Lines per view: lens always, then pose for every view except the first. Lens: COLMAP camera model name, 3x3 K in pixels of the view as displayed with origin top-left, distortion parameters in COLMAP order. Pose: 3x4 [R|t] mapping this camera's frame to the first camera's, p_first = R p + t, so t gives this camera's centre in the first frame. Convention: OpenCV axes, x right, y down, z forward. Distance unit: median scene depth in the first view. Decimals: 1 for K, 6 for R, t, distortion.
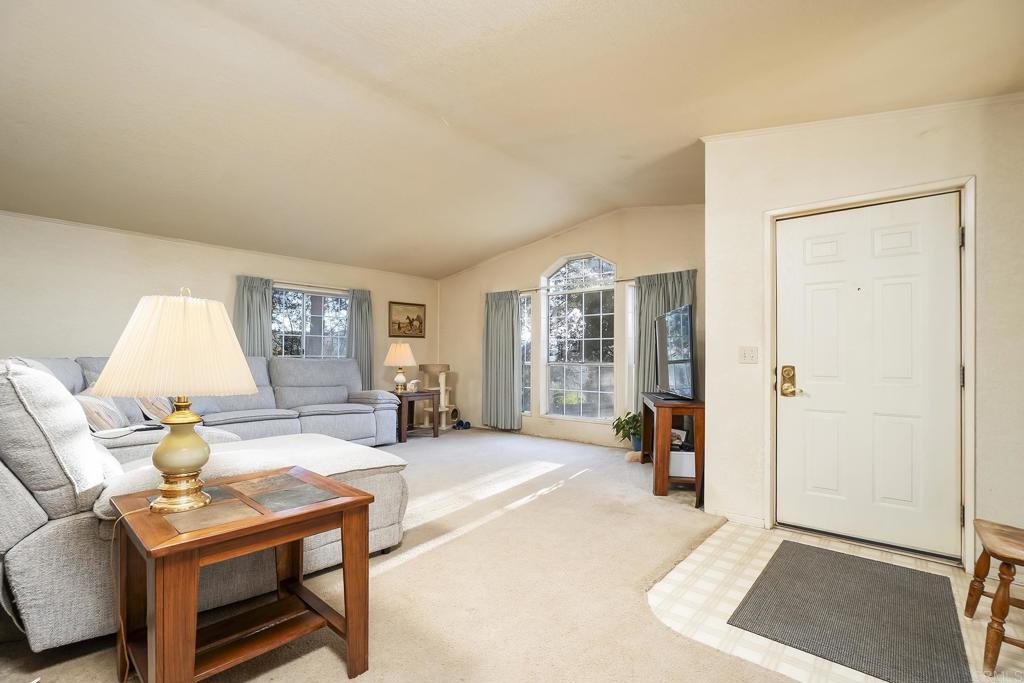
lens RADIAL K [[470.8, 0, 508.4], [0, 470.8, 346.8], [0, 0, 1]] dist [-0.013680, 0.002077]
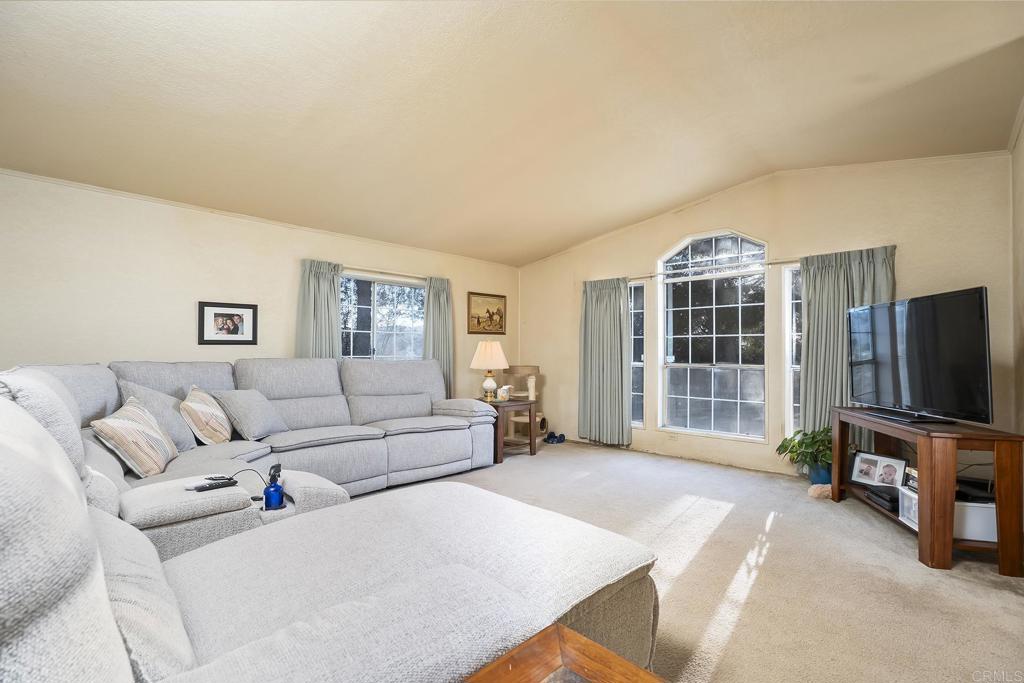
lens RADIAL K [[470.8, 0, 515.5], [0, 470.8, 339.7], [0, 0, 1]] dist [-0.013680, 0.002077]
pose [[0.999049, -0.000885, -0.043596, -0.147942], [0.000673, 0.999988, -0.004876, -0.006351], [0.043599, 0.004842, 0.999037, 0.170750]]
